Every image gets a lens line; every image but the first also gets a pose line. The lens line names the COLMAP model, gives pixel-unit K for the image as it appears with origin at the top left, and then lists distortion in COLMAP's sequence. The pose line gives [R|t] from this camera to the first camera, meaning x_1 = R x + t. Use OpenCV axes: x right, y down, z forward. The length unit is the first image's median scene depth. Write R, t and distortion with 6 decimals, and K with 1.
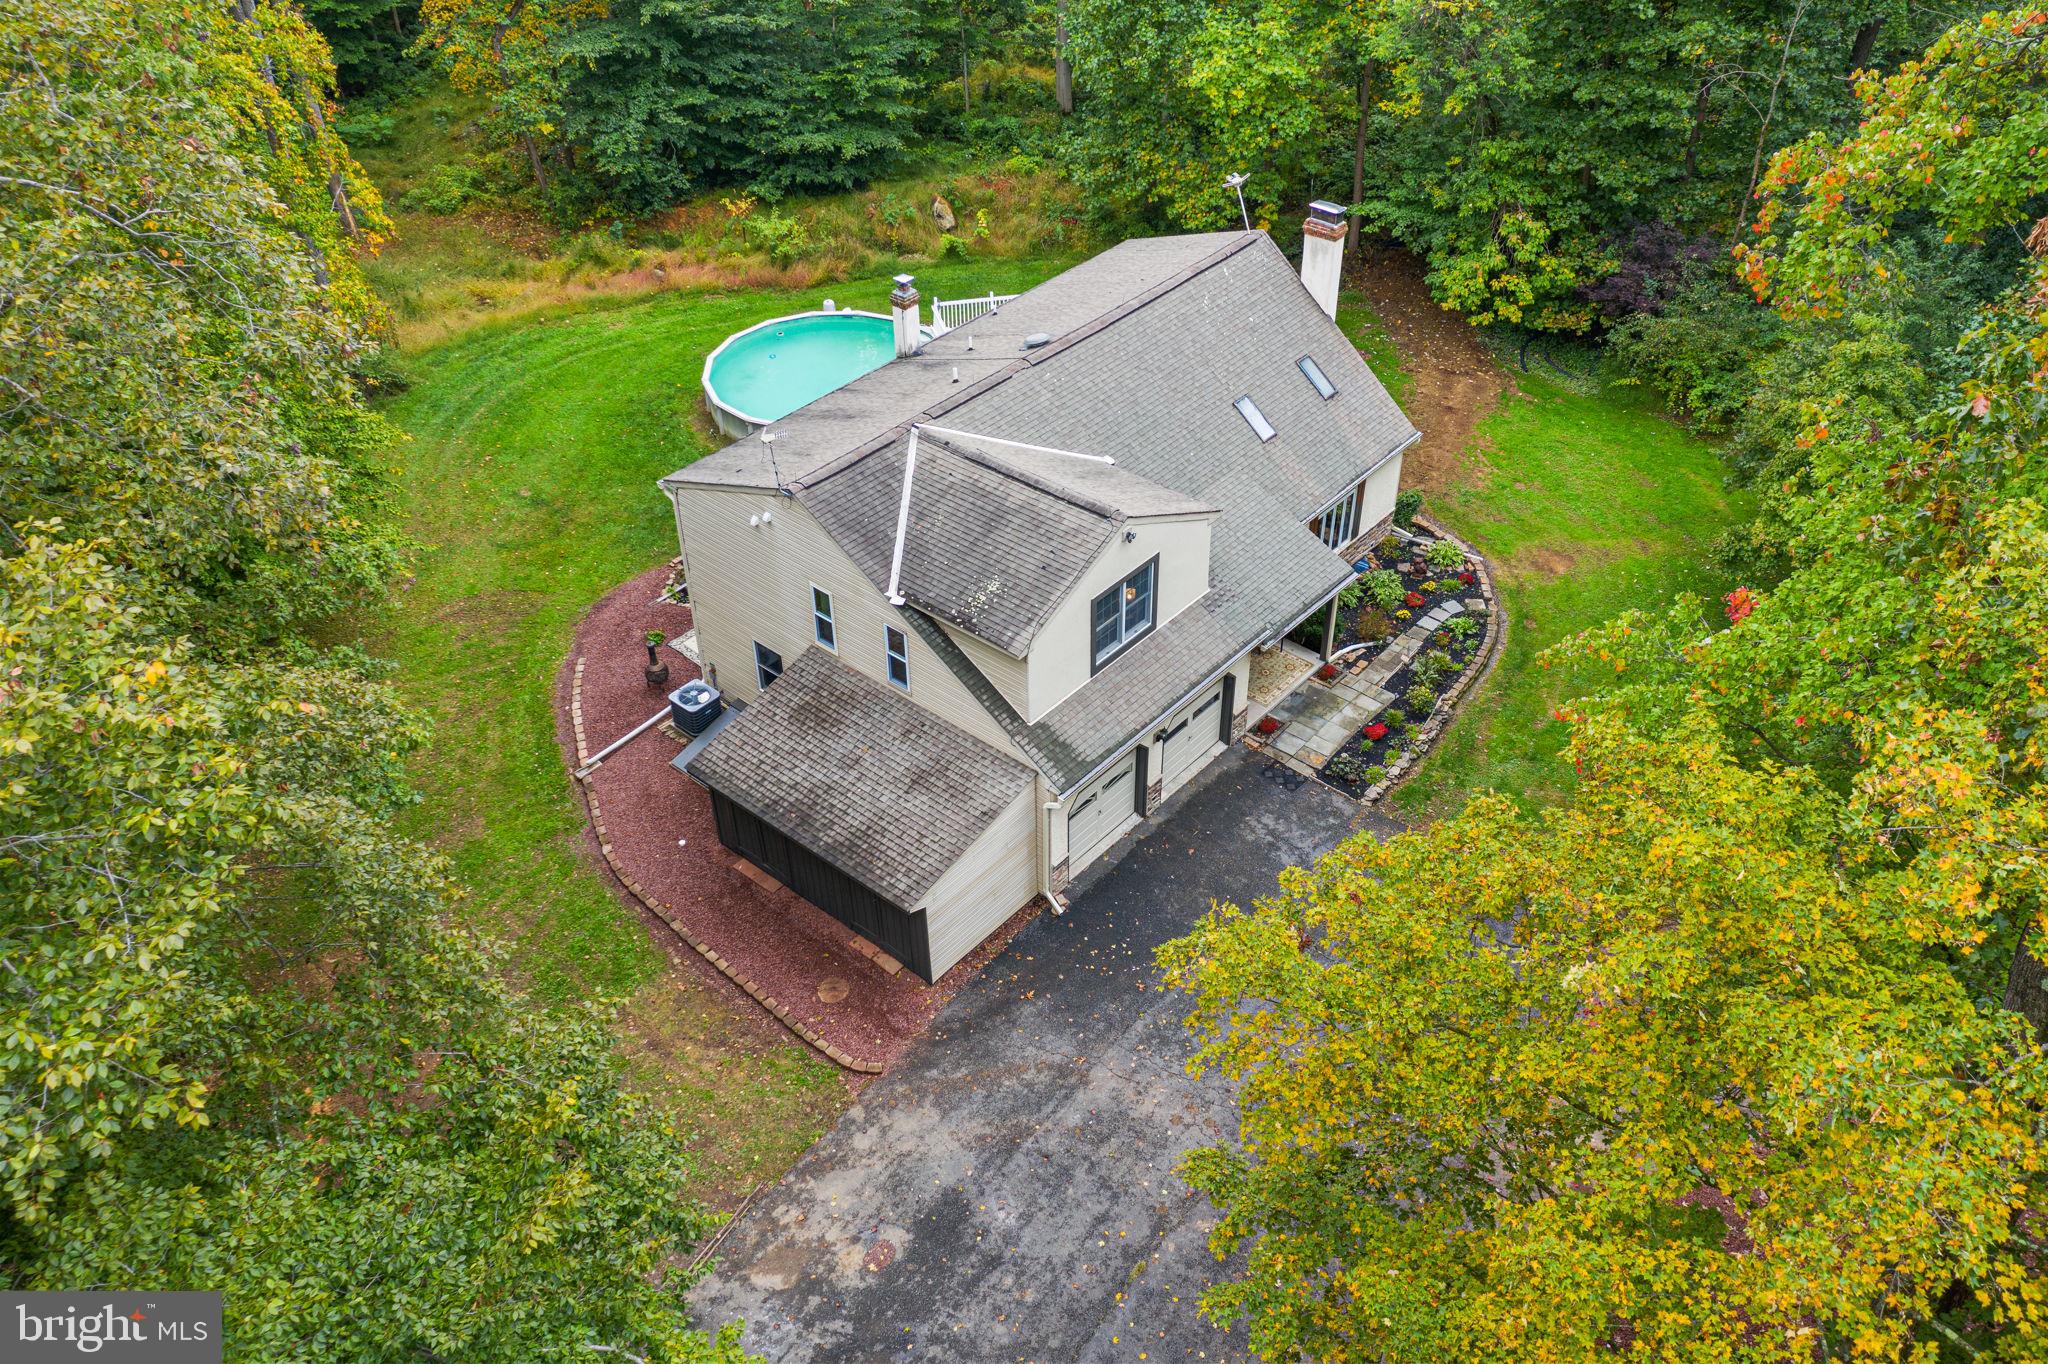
lens RADIAL K [[1627.1, 0, 1028.0], [0, 1627.1, 681.1], [0, 0, 1]] dist [0.016166, 0.002417]
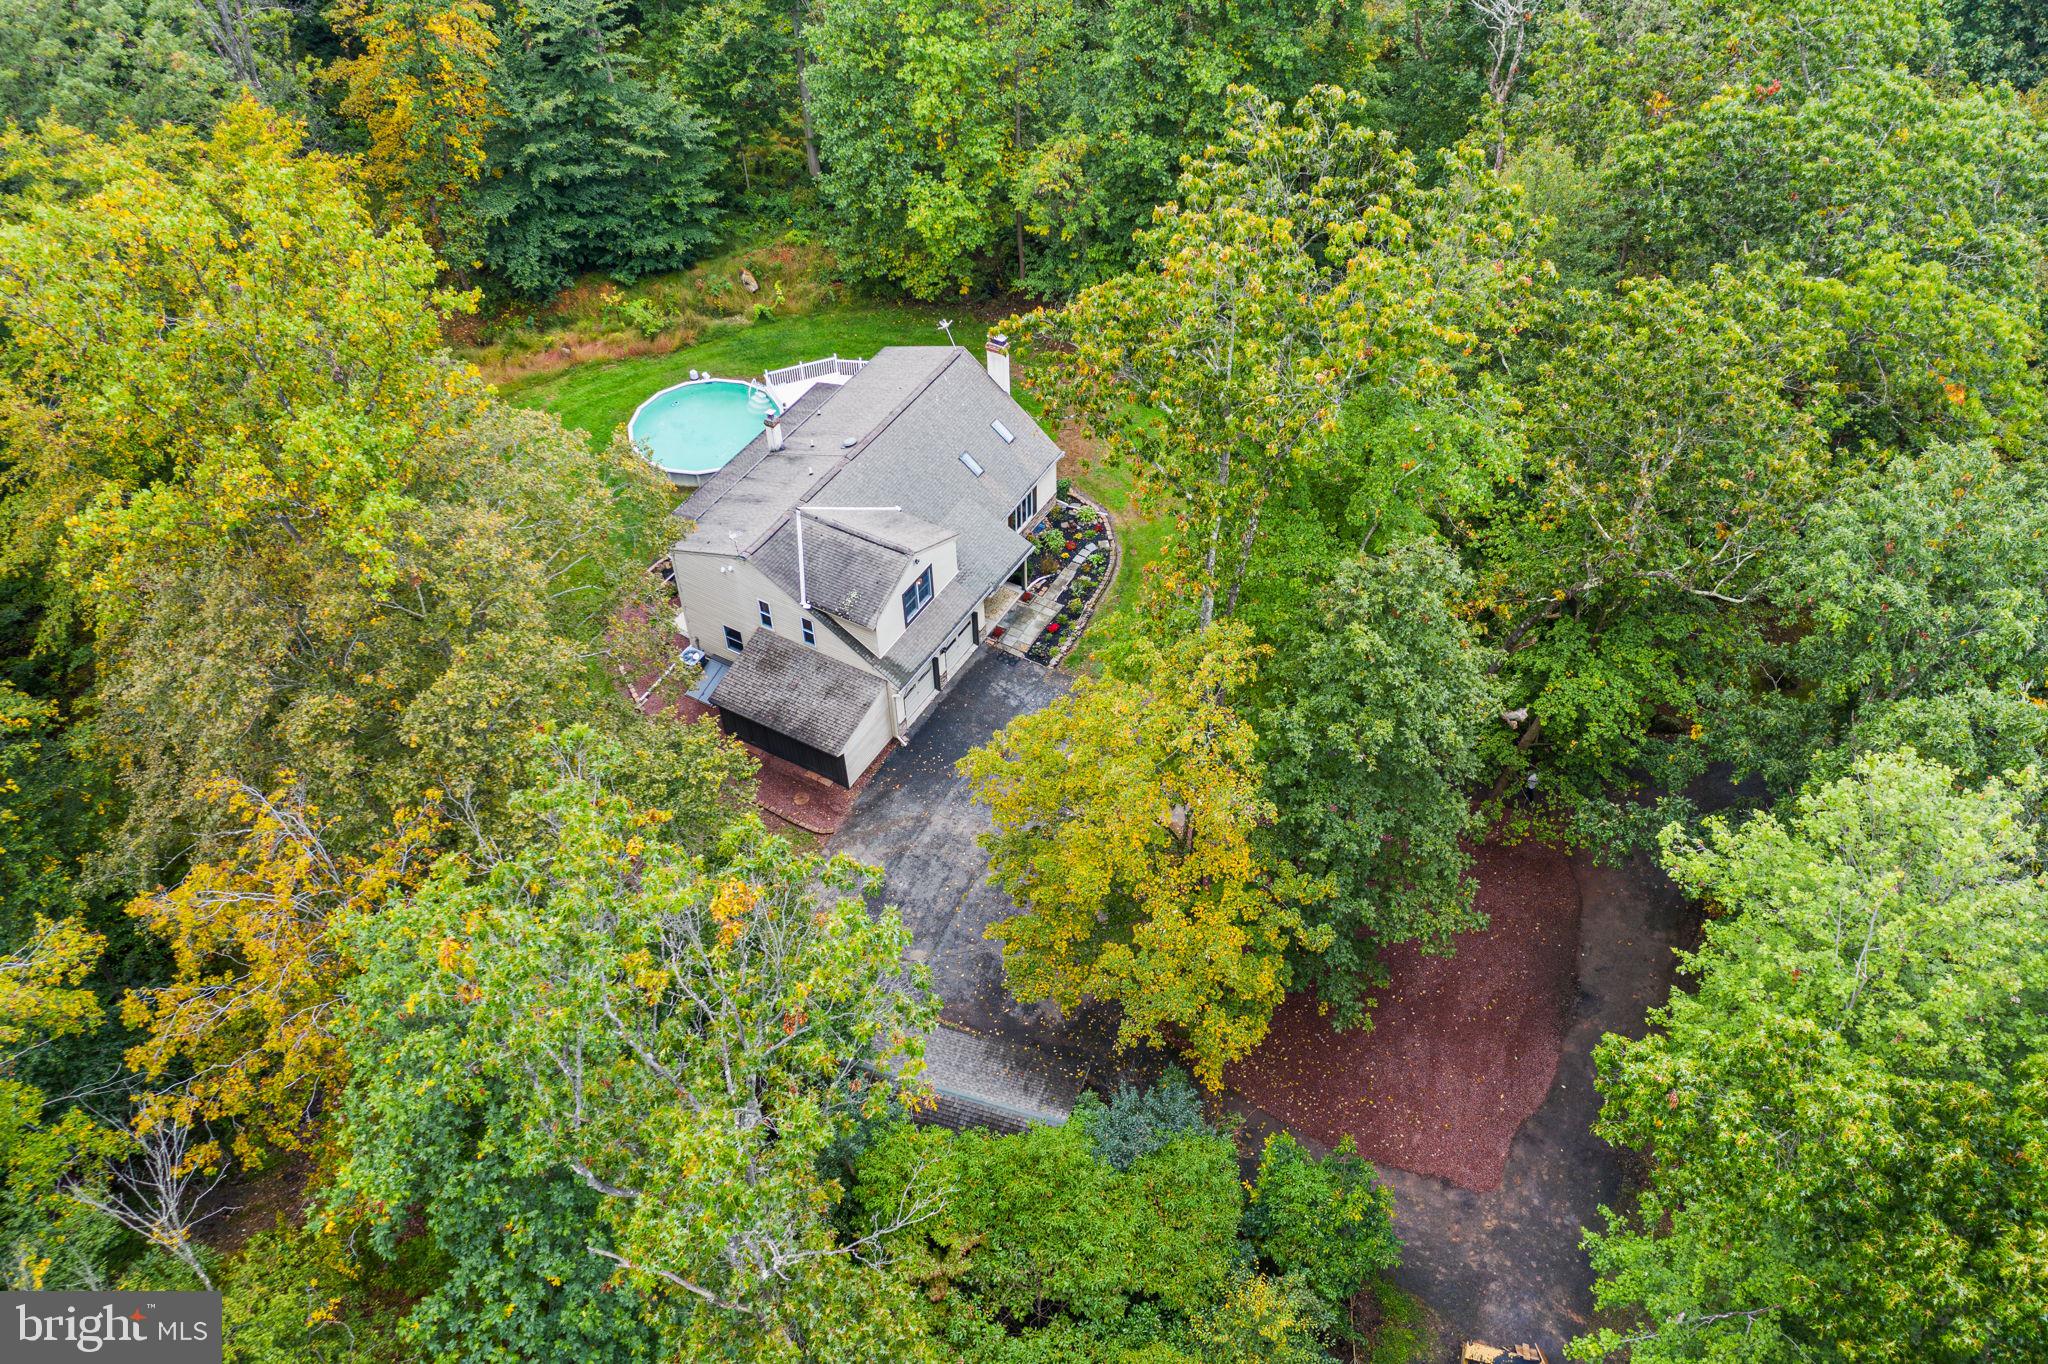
lens RADIAL K [[1627.1, 0, 1024.2], [0, 1627.1, 684.0], [0, 0, 1]] dist [0.016166, 0.002417]
pose [[0.982832, -0.135558, 0.125163, -0.069534], [0.117953, 0.983281, 0.138732, -0.174578], [-0.141877, -0.121587, 0.982389, -0.890530]]
